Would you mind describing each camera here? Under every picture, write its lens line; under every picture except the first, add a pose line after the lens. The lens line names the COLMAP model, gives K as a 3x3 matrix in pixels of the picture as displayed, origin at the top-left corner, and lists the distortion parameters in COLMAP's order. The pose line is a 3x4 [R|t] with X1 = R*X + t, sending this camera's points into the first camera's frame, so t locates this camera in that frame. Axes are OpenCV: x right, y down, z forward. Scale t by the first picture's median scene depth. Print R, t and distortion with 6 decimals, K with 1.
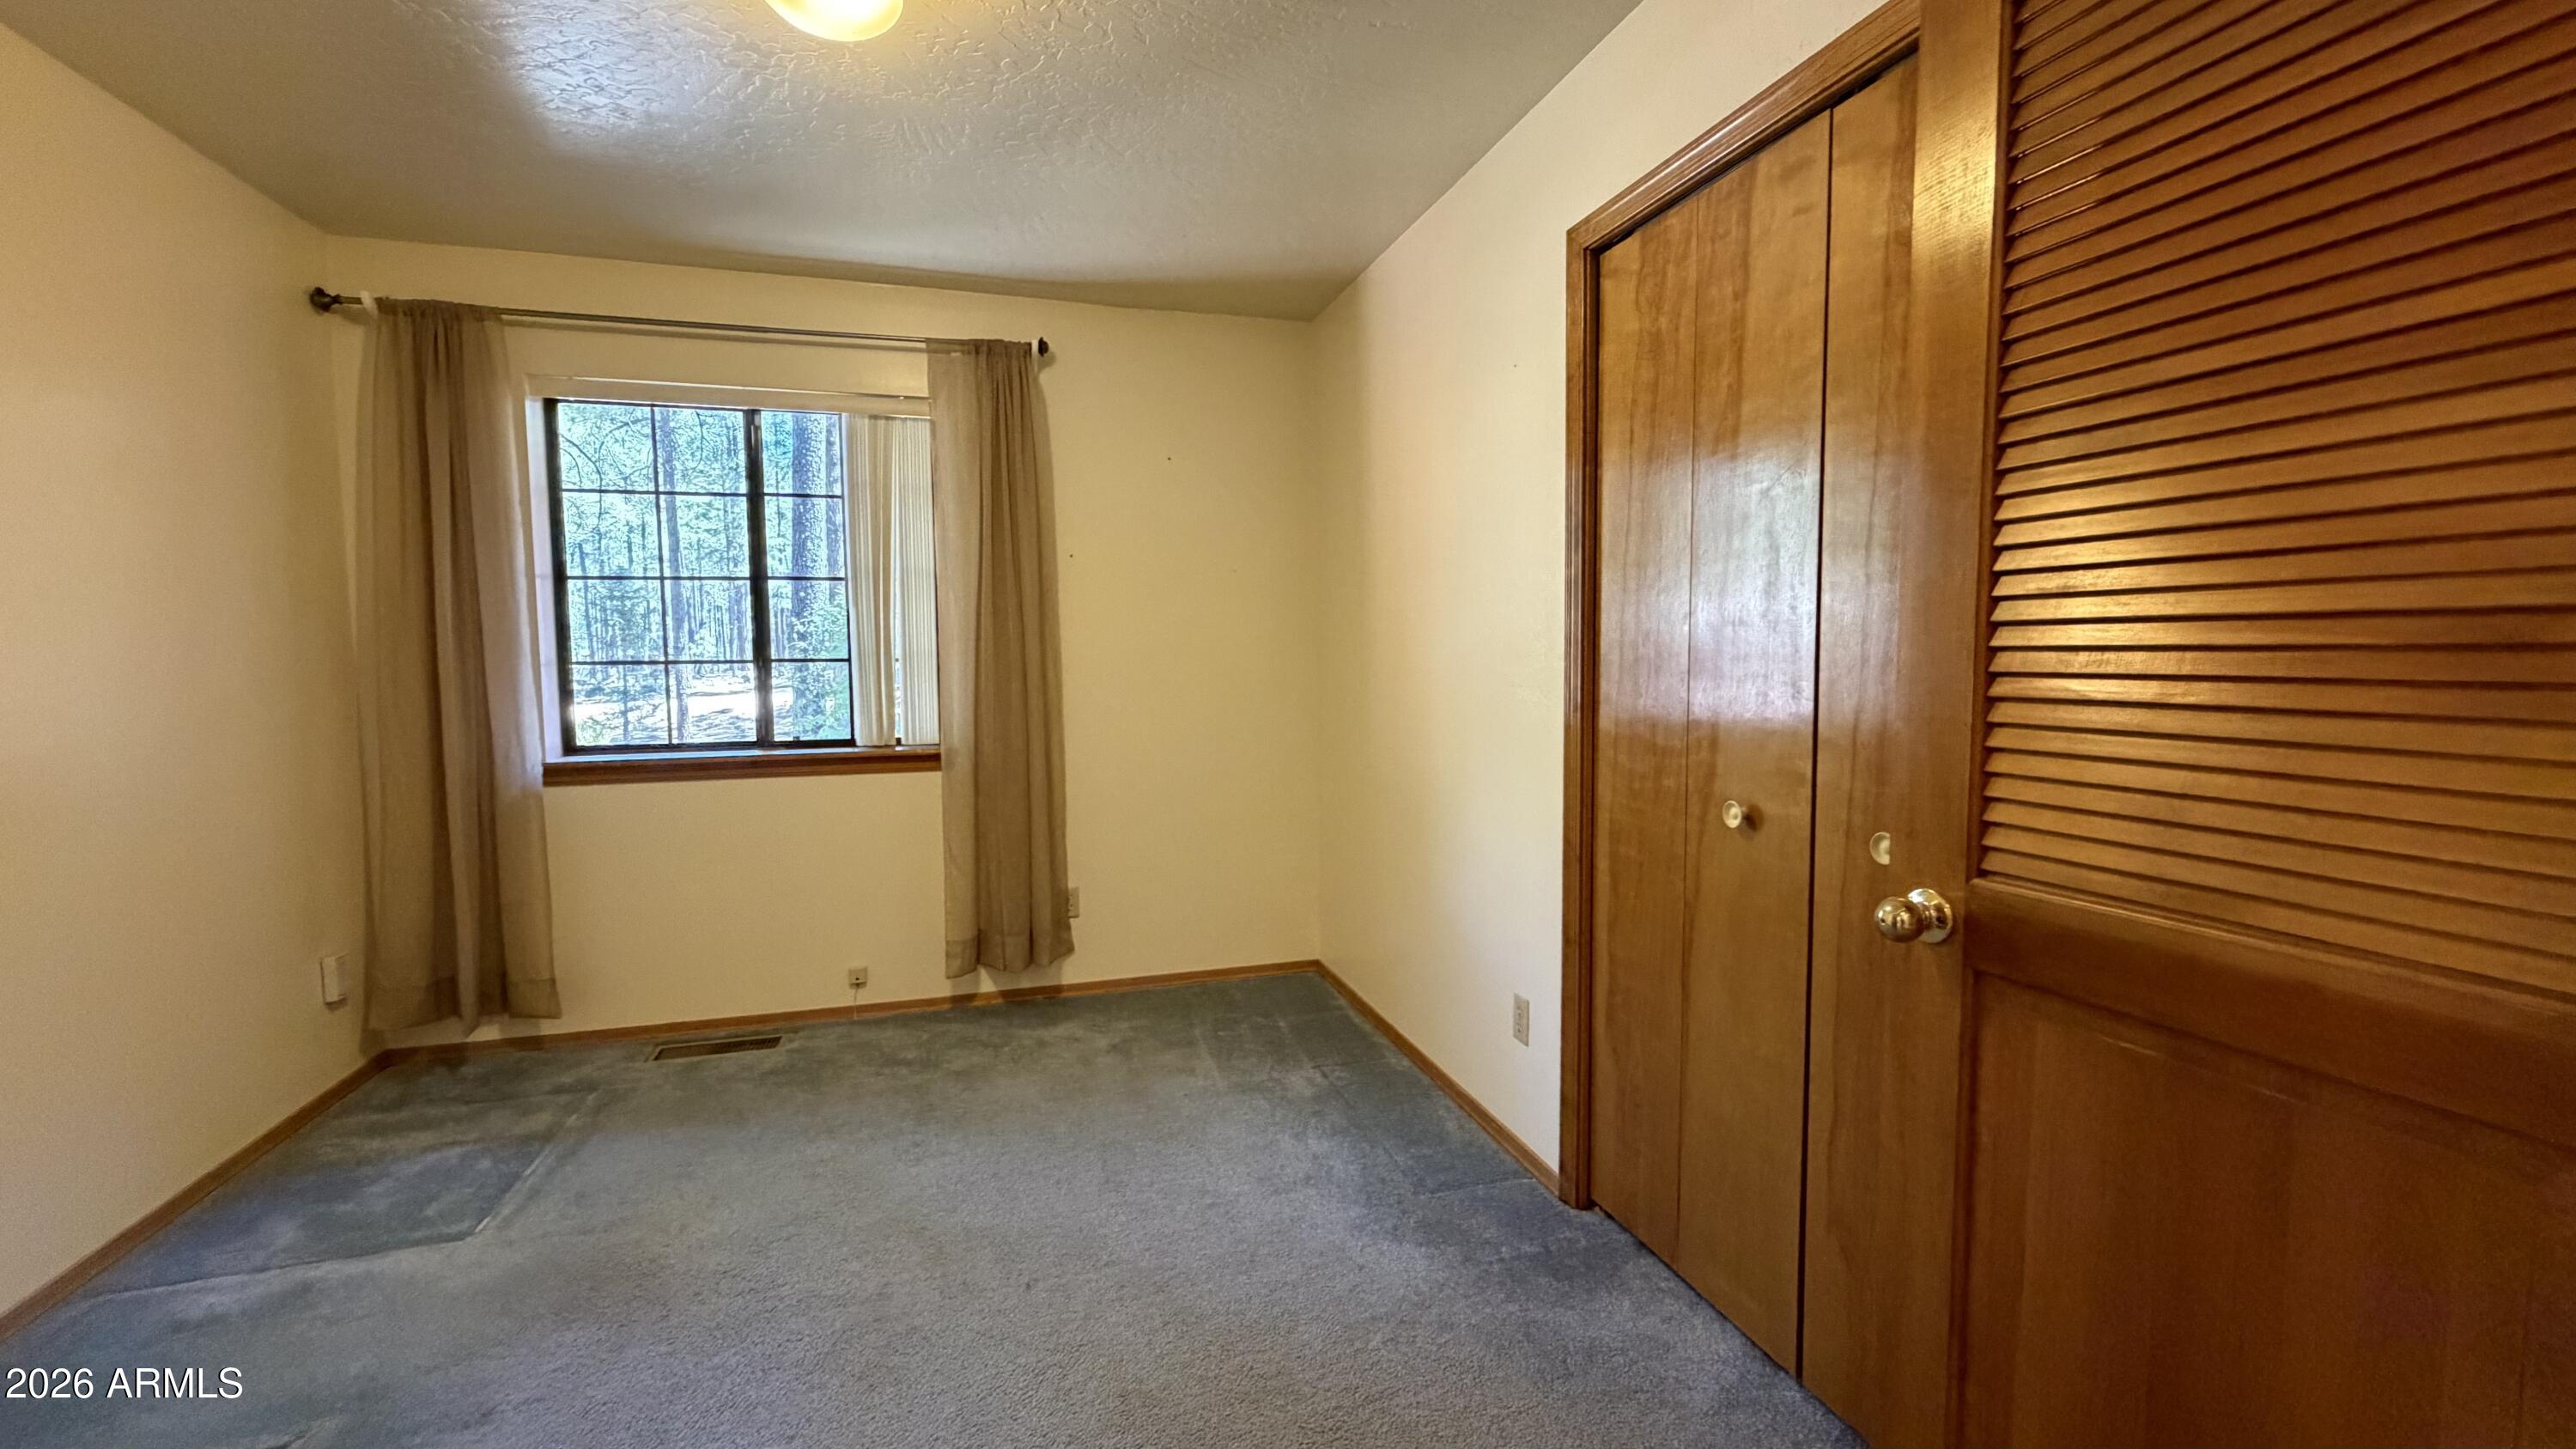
lens RADIAL K [[1025.3, 0, 1277.5], [0, 1025.3, 723.0], [0, 0, 1]] dist [-0.001801, 0.000906]
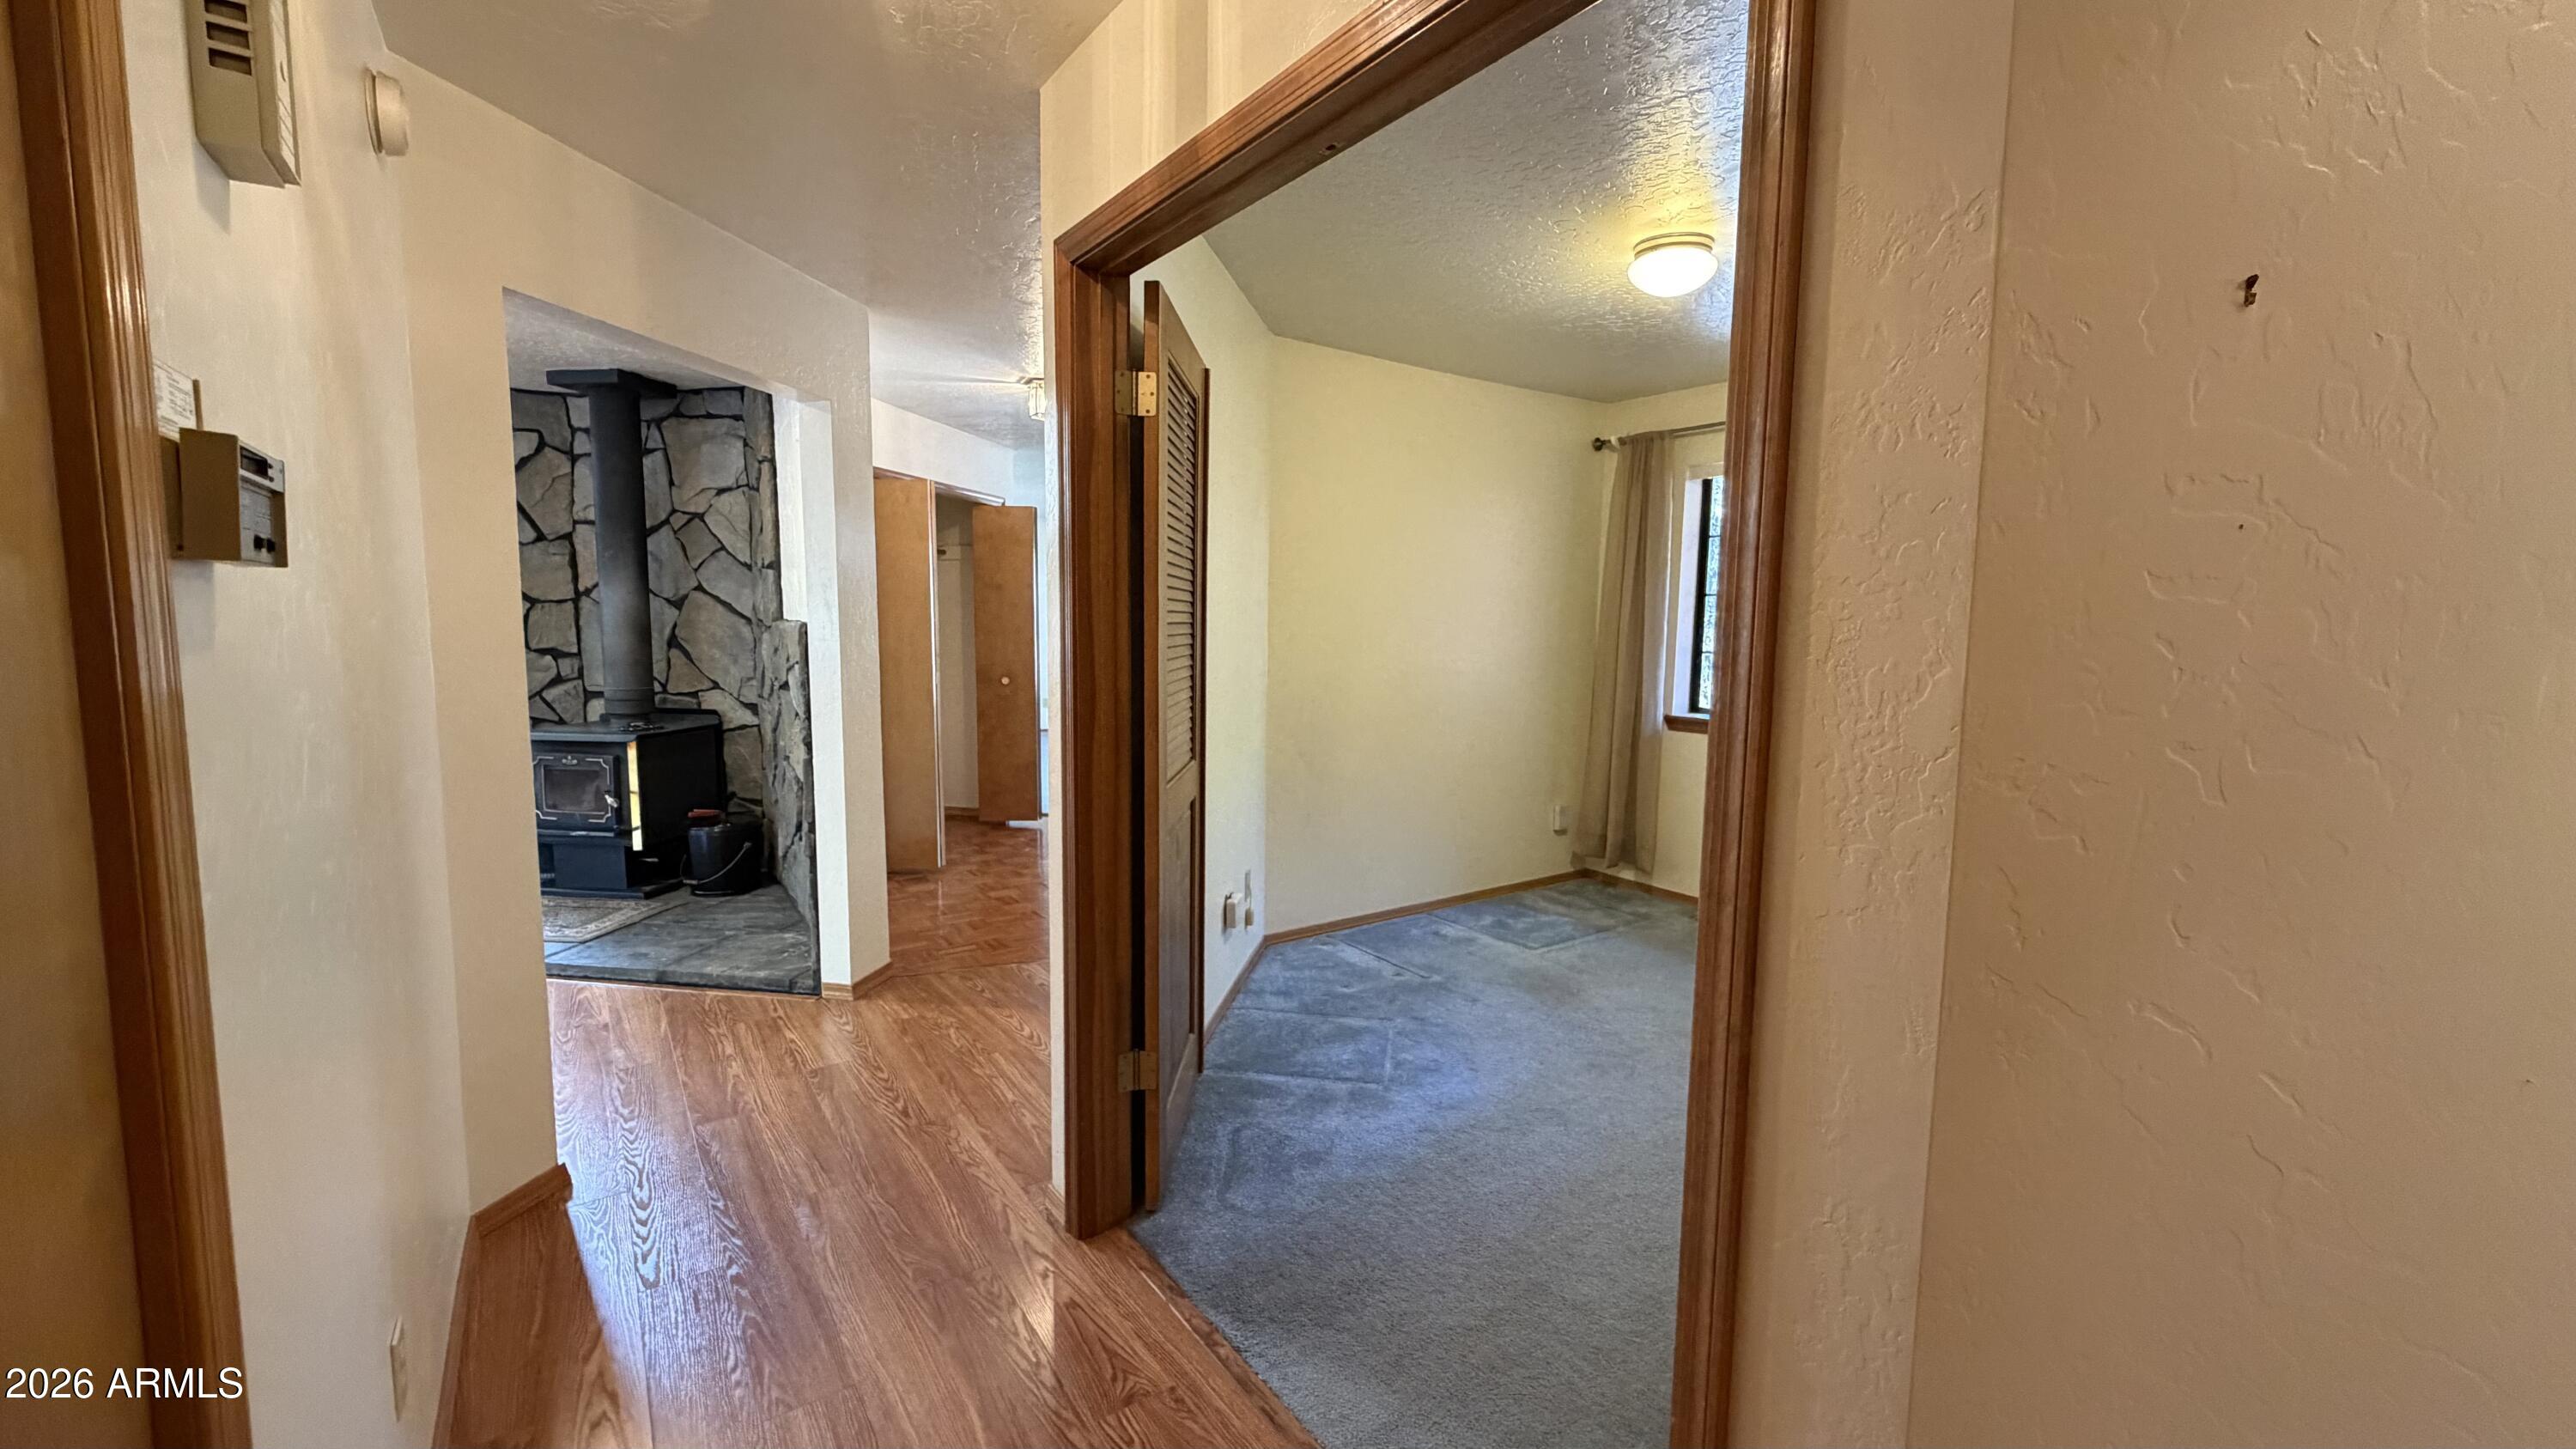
lens RADIAL K [[1025.3, 0, 1280.7], [0, 1025.3, 718.4], [0, 0, 1]] dist [-0.001801, 0.000906]
pose [[0.311612, 0.106586, -0.944213, 0.647254], [-0.081762, 0.993011, 0.085111, -0.045506], [0.946685, 0.050679, 0.318149, -0.070738]]
